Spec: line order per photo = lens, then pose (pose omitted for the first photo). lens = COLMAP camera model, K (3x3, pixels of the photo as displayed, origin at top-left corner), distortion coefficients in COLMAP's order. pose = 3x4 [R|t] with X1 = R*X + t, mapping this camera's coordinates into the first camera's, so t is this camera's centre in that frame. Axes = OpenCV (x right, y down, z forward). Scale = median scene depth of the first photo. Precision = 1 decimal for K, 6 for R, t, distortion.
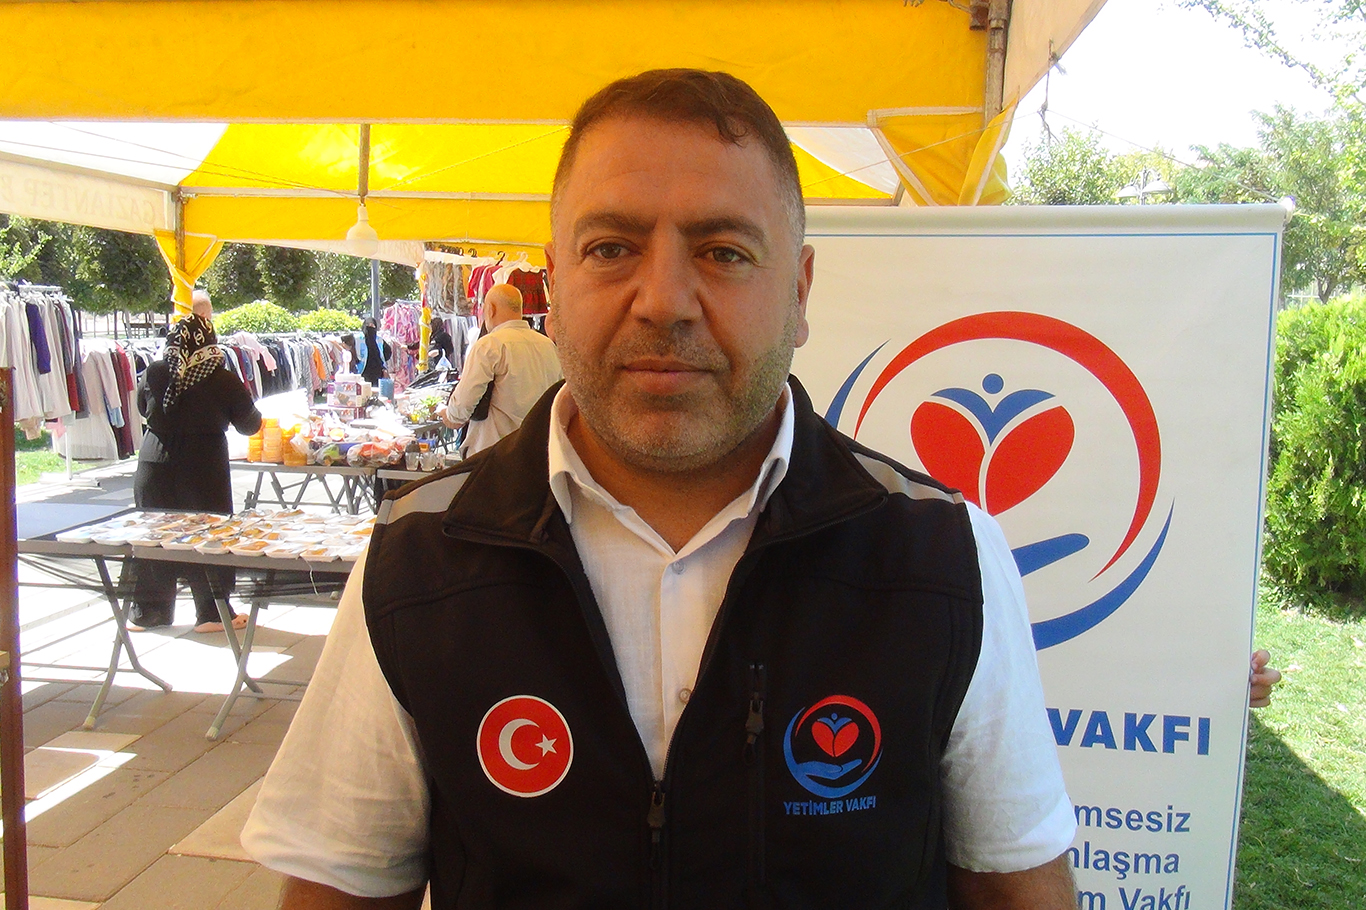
lens RADIAL K [[1184.8, 0, 668.4], [0, 1184.8, 463.8], [0, 0, 1]] dist [-0.005290, 0.000488]
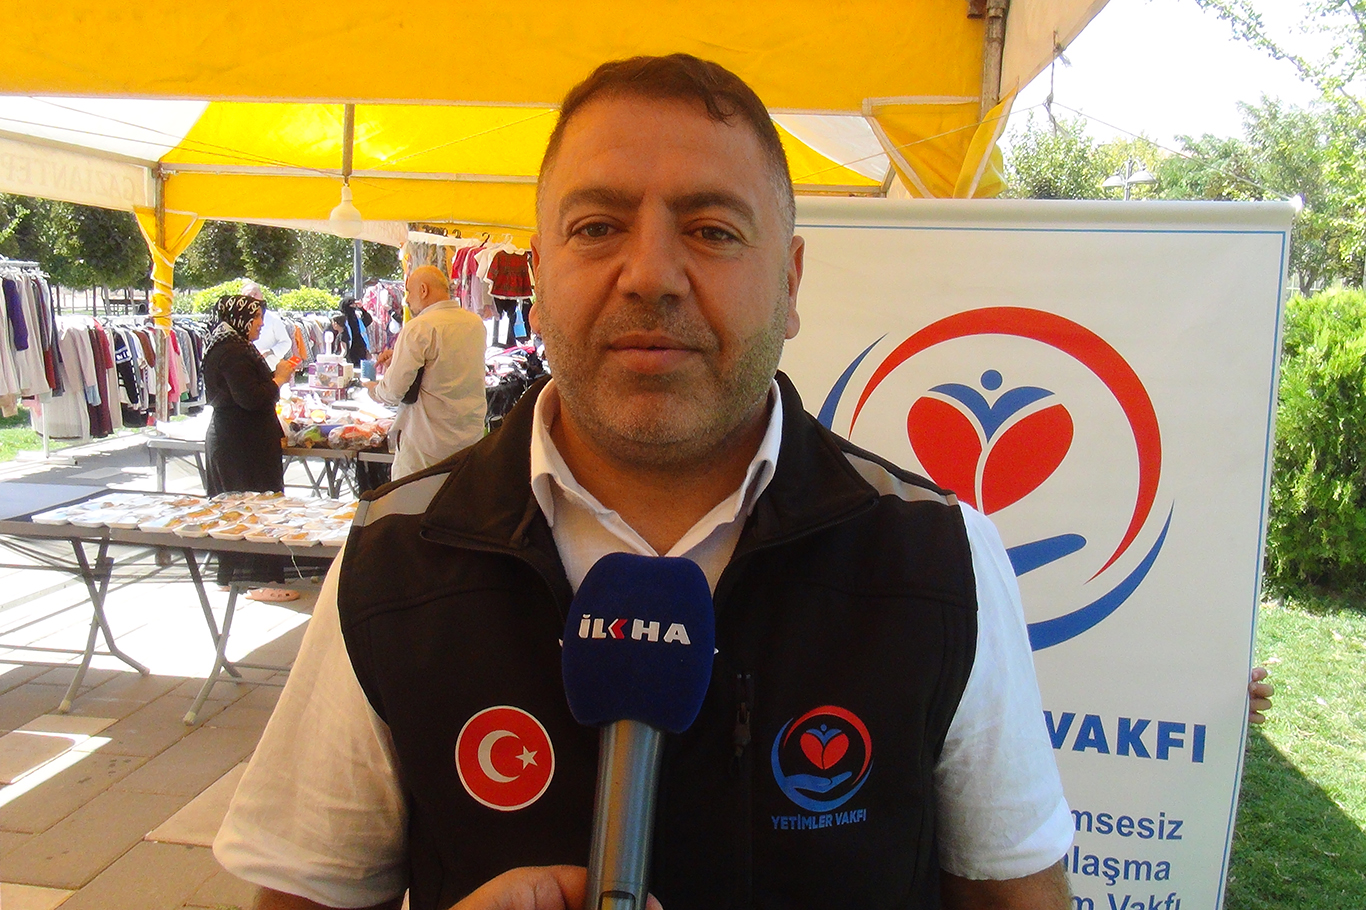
lens RADIAL K [[1184.8, 0, 674.0], [0, 1184.8, 464.2], [0, 0, 1]] dist [-0.005290, 0.000488]
pose [[0.999775, 0.009867, 0.018761, -0.001005], [-0.010130, 0.999851, 0.013987, -0.002614], [-0.018620, -0.014174, 0.999726, 0.006311]]
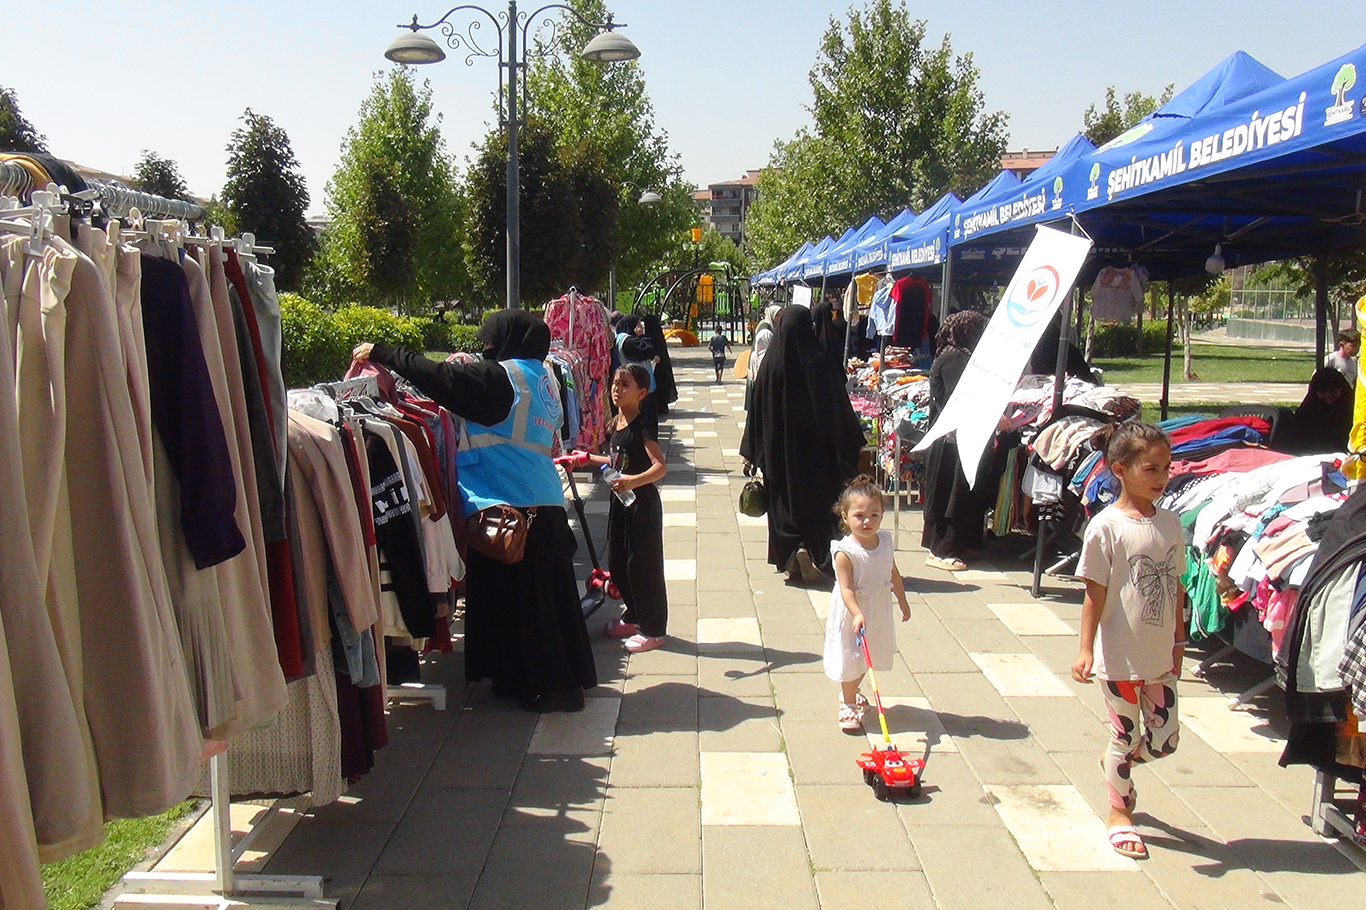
lens RADIAL K [[1184.8, 0, 684.9], [0, 1184.8, 457.7], [0, 0, 1]] dist [-0.005290, 0.000488]
pose [[0.991346, -0.024103, 0.129047, -1.868889], [0.024714, 0.999690, -0.003133, -0.376621], [-0.128931, 0.006295, 0.991634, 3.058548]]
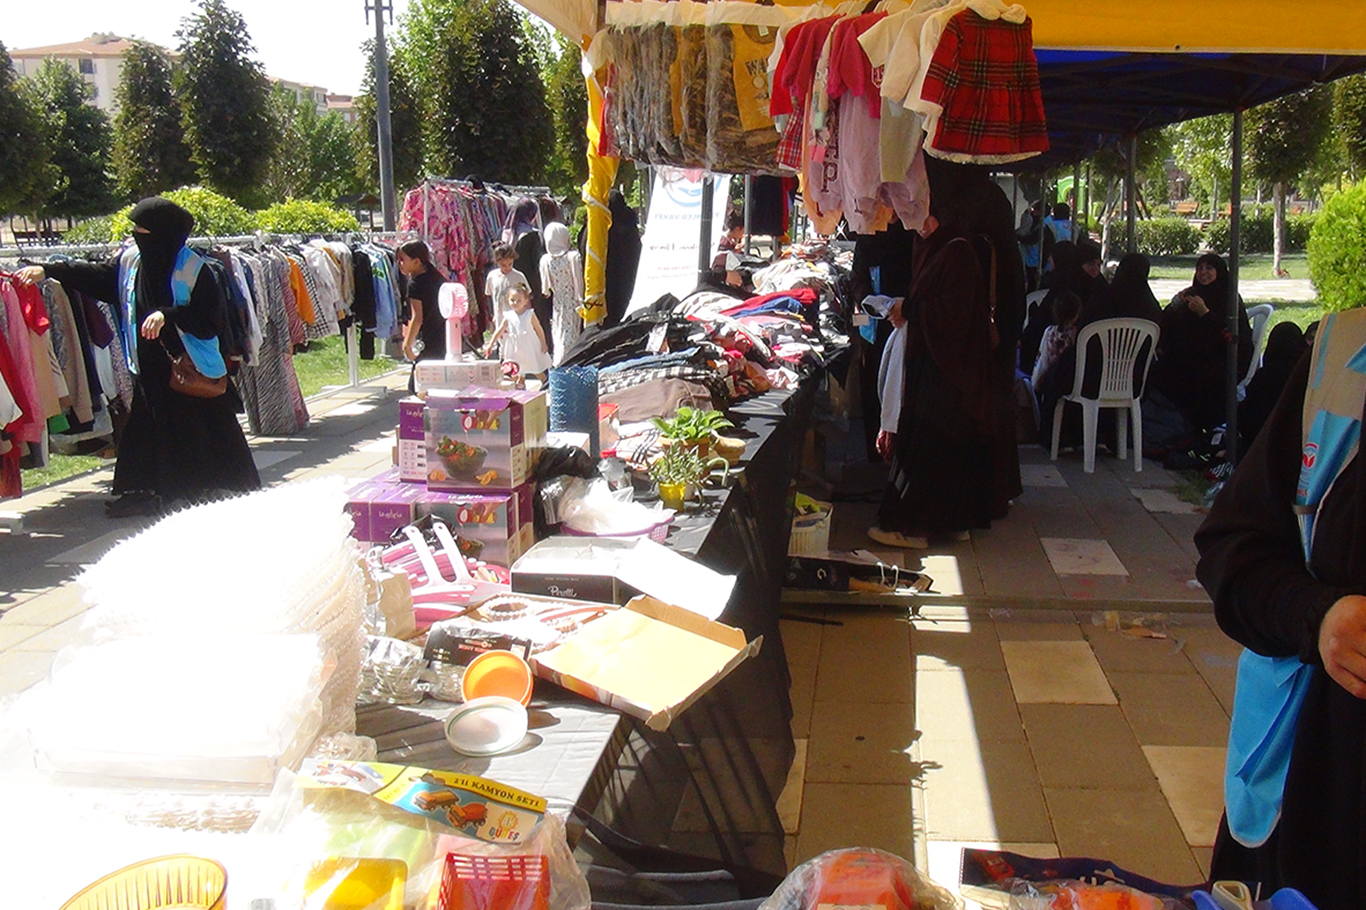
lens RADIAL K [[1368.7, 0, 783.2], [0, 1368.7, 454.4], [0, 0, 1]] dist [-0.009871, 0.000000]
pose [[0.997558, -0.027737, 0.064102, -0.757831], [0.024485, 0.998400, 0.050974, -0.240900], [-0.065413, -0.049280, 0.996641, 2.335954]]
